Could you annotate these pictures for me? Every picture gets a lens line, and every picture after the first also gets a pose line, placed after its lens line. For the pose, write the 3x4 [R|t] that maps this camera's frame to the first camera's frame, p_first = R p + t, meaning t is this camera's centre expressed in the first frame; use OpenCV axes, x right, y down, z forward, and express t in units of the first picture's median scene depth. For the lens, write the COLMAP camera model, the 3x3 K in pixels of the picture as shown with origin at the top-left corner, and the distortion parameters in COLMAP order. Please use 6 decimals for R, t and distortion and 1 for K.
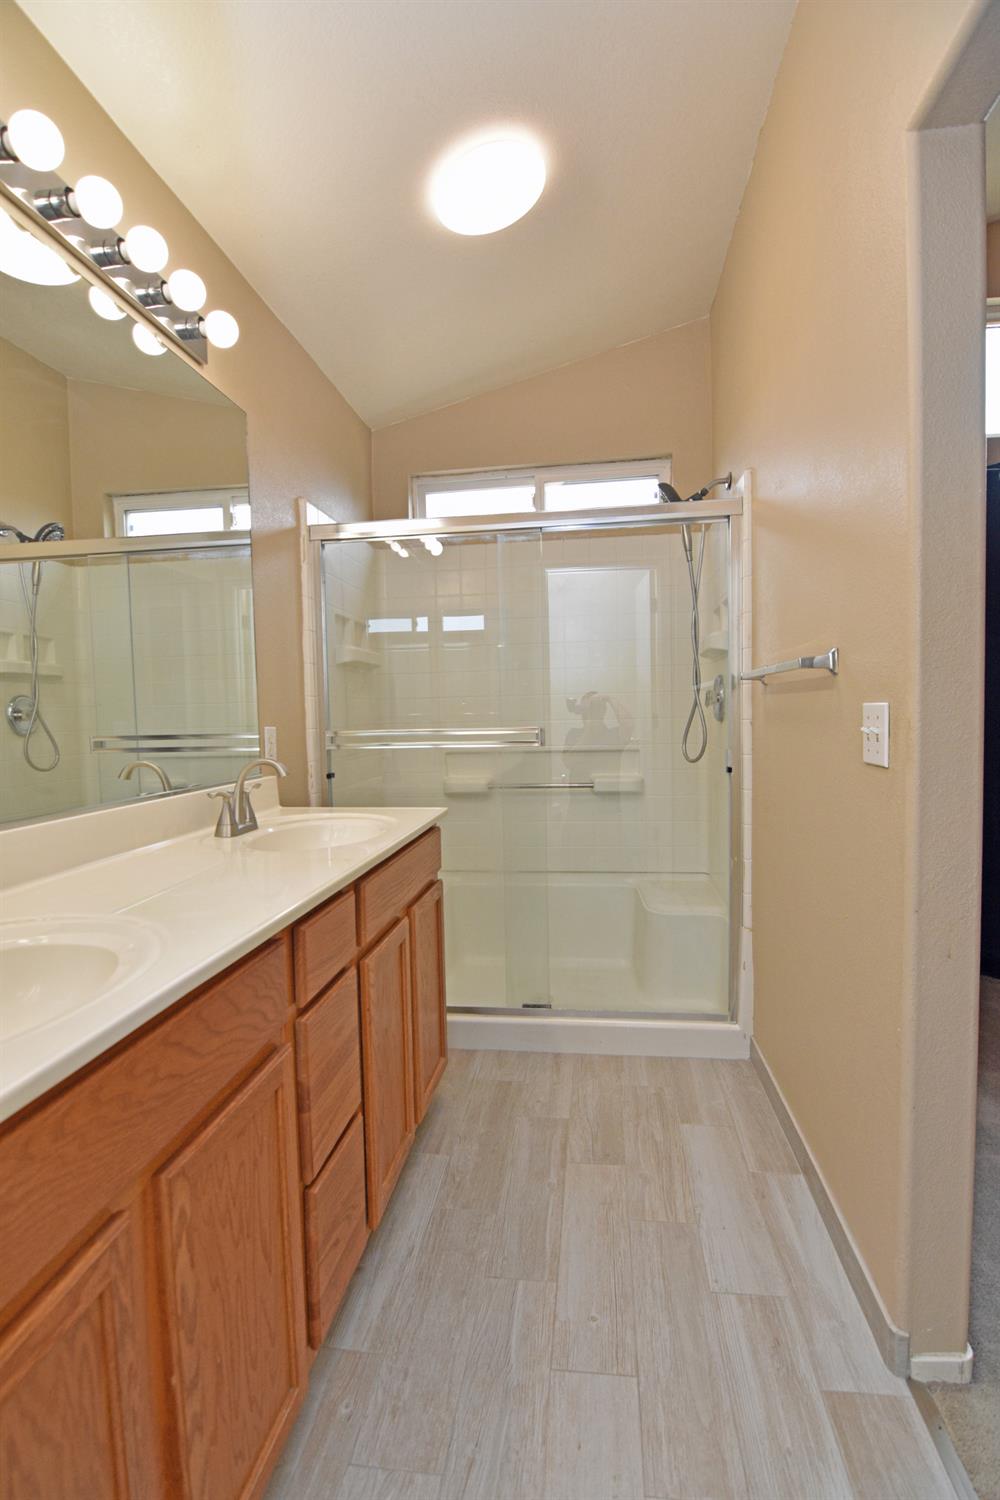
lens RADIAL K [[732.1, 0, 500.0], [0, 732.1, 750.0], [0, 0, 1]] dist [-0.001091, -0.017205]
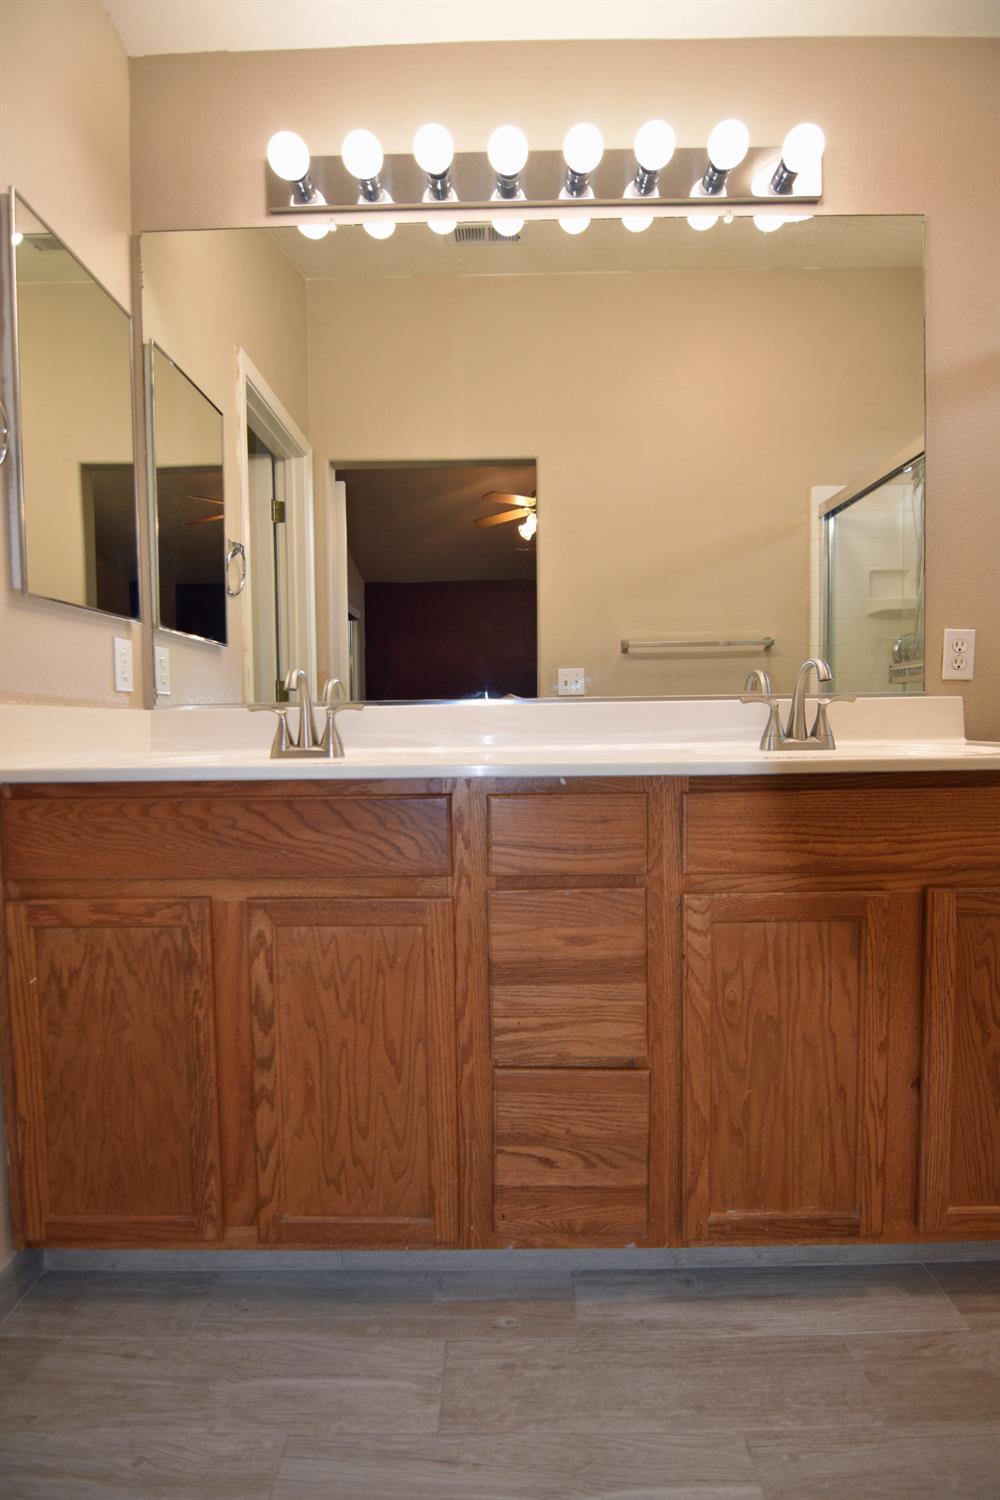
lens RADIAL K [[732.1, 0, 500.0], [0, 732.1, 750.0], [0, 0, 1]] dist [-0.001091, -0.017205]
pose [[0.118269, 0.066041, -0.990783, 1.016709], [-0.040353, 0.997281, 0.061657, 0.174022], [0.992161, 0.032688, 0.120612, 1.295796]]
